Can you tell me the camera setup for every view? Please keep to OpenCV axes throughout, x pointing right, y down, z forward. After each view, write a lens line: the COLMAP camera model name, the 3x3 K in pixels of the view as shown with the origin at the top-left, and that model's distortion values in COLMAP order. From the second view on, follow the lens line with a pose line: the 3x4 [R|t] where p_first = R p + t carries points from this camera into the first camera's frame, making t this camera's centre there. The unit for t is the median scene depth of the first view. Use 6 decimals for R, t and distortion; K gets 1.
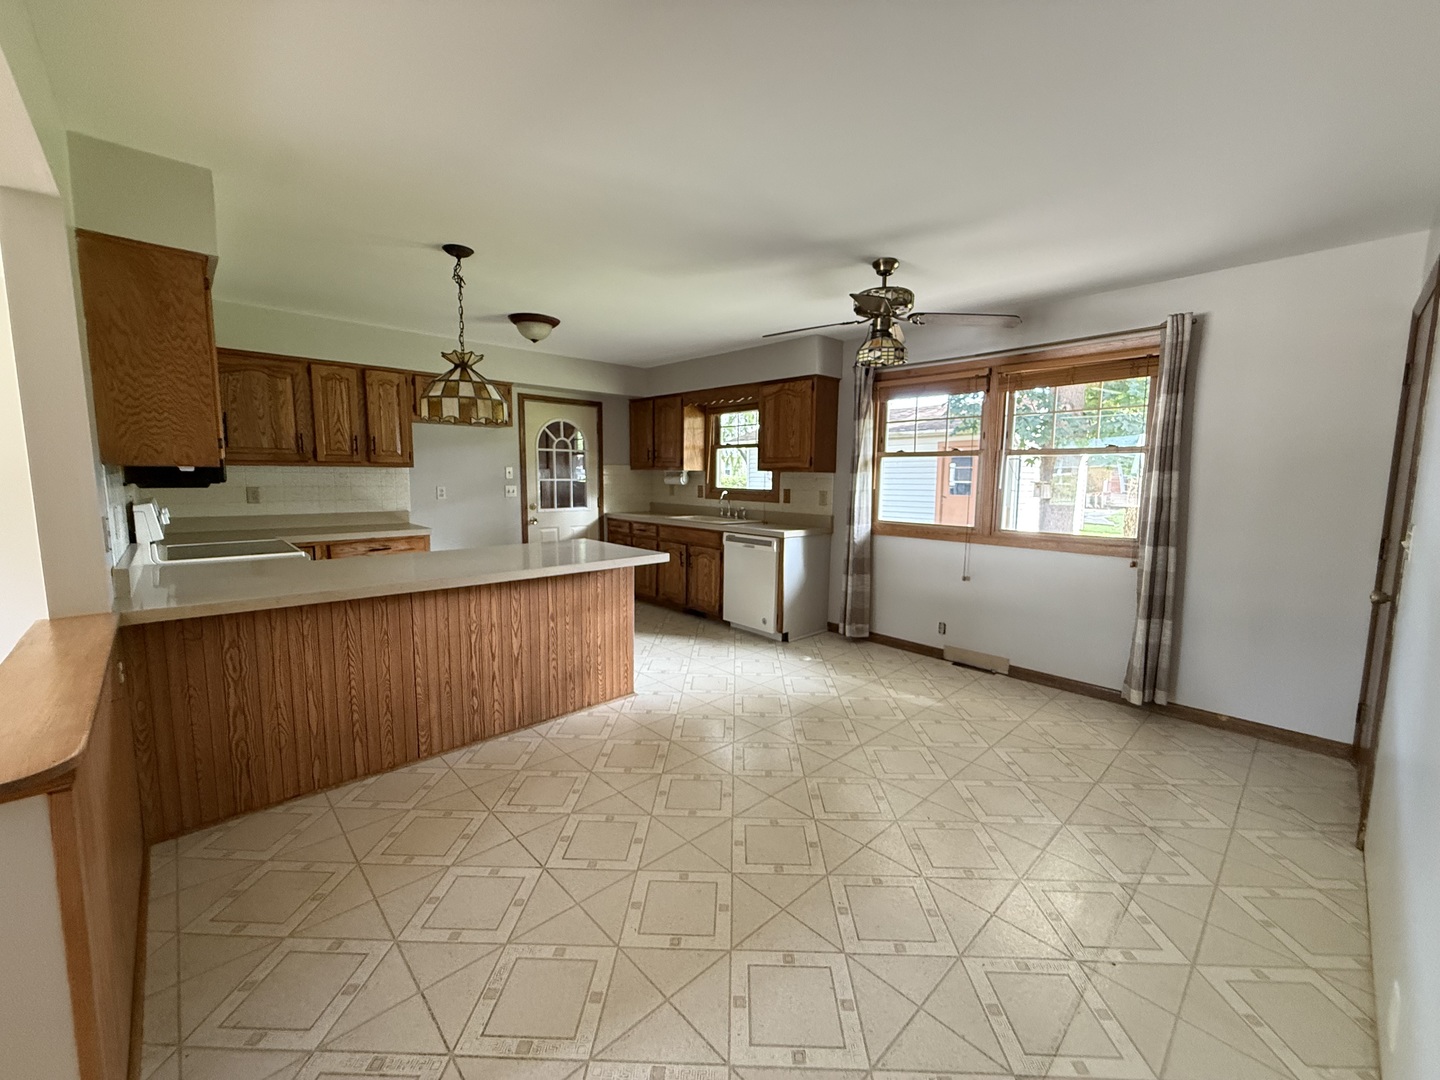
lens RADIAL K [[574.8, 0, 720.1], [0, 574.8, 534.0], [0, 0, 1]] dist [0.001943, -0.001340]
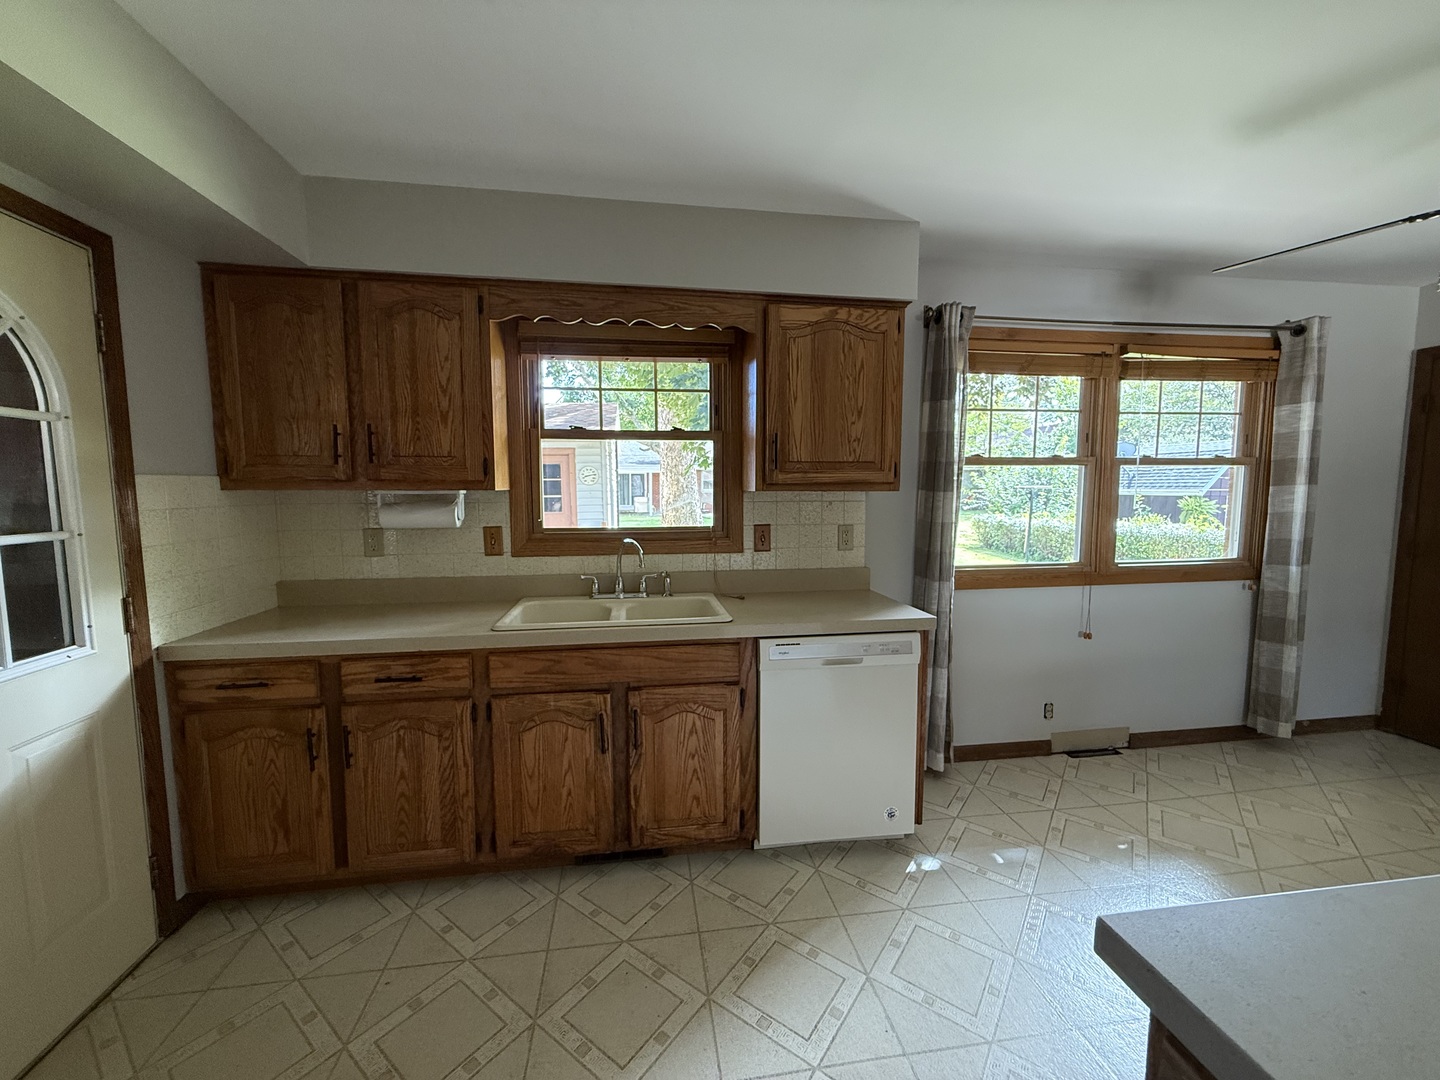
lens RADIAL K [[574.8, 0, 716.5], [0, 574.8, 542.9], [0, 0, 1]] dist [0.001943, -0.001340]
pose [[0.571931, -0.092407, 0.815080, -0.319766], [0.094456, 0.994444, 0.046463, -0.088630], [-0.814845, 0.050415, 0.577482, 0.739942]]
